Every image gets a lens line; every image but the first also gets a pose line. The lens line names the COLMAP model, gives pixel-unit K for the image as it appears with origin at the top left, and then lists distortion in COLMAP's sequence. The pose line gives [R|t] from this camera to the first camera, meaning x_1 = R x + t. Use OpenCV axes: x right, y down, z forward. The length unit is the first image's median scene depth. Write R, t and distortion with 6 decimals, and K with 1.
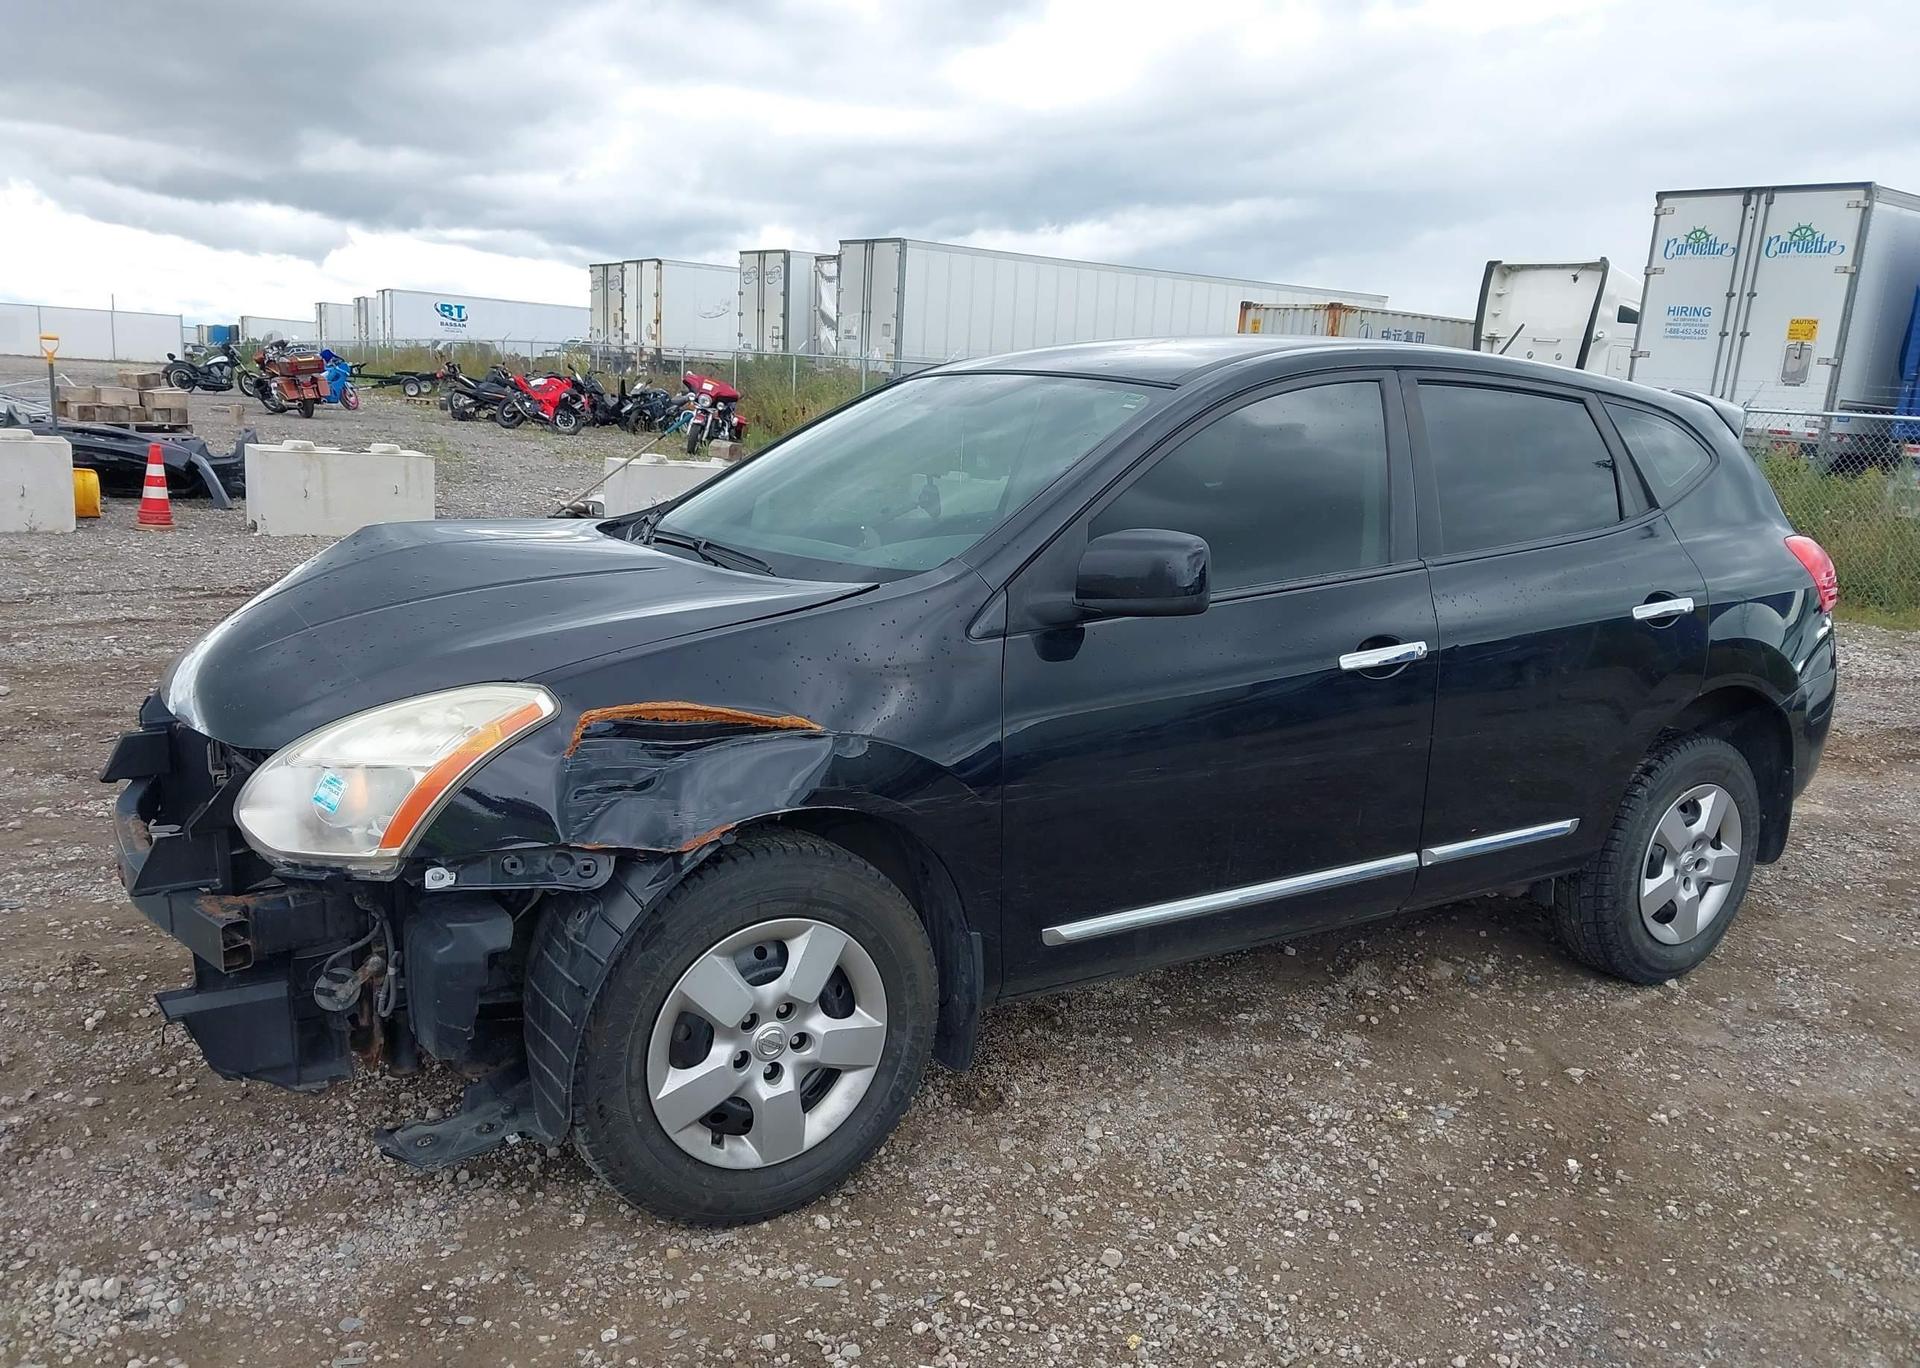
lens RADIAL K [[1532.7, 0, 1003.3], [0, 1532.7, 702.2], [0, 0, 1]] dist [-0.001308, 0.004083]
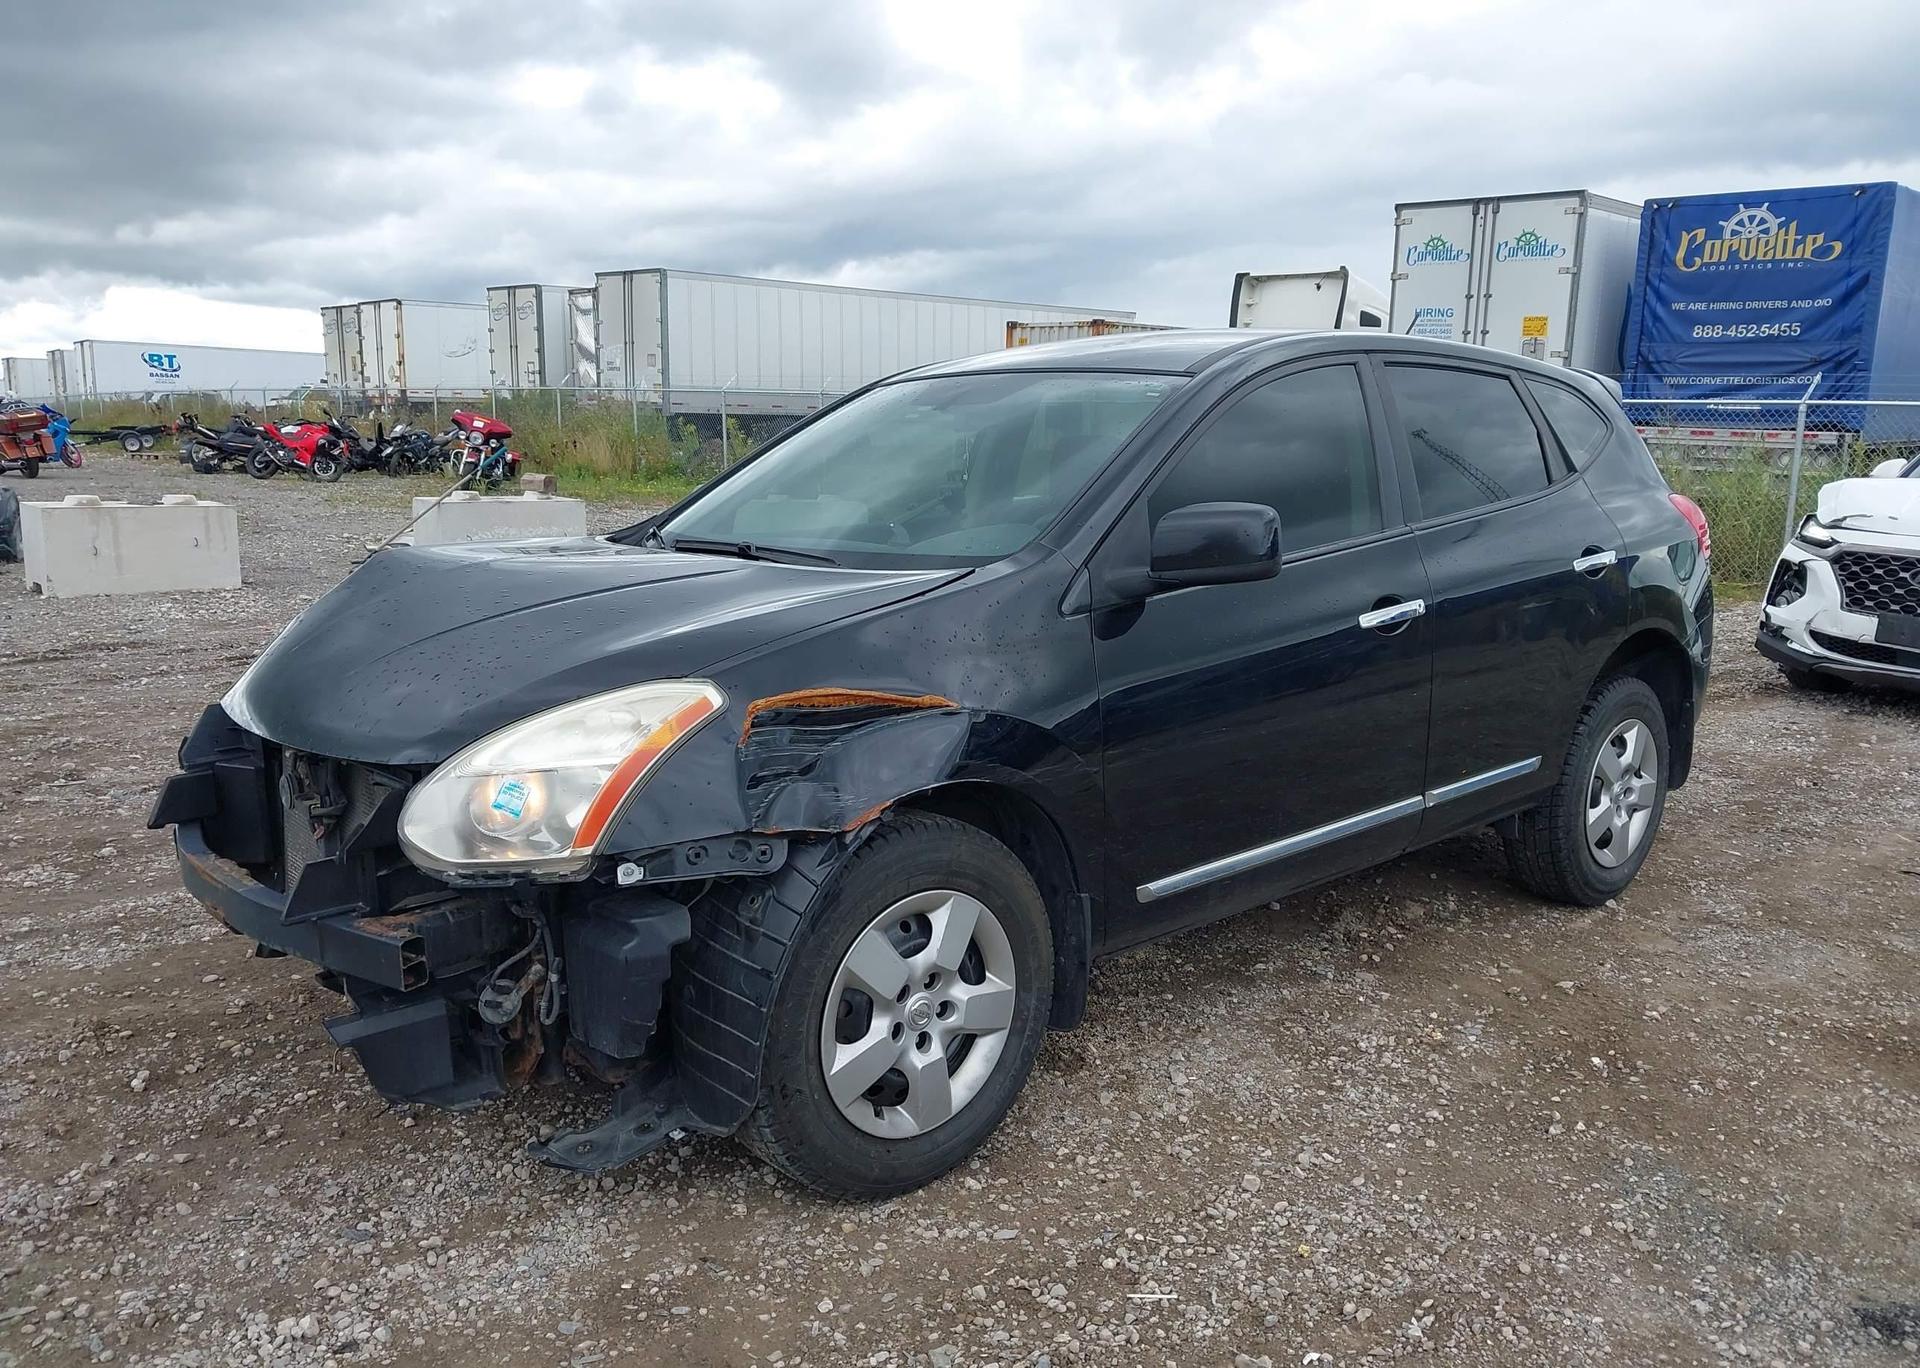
lens RADIAL K [[1522.4, 0, 1011.0], [0, 1522.4, 677.9], [0, 0, 1]] dist [-0.000513, -0.002023]
pose [[0.985750, -0.070343, 0.152800, -0.209356], [0.074655, 0.996952, -0.022663, 0.021635], [-0.150740, 0.033748, 0.987997, -0.030174]]
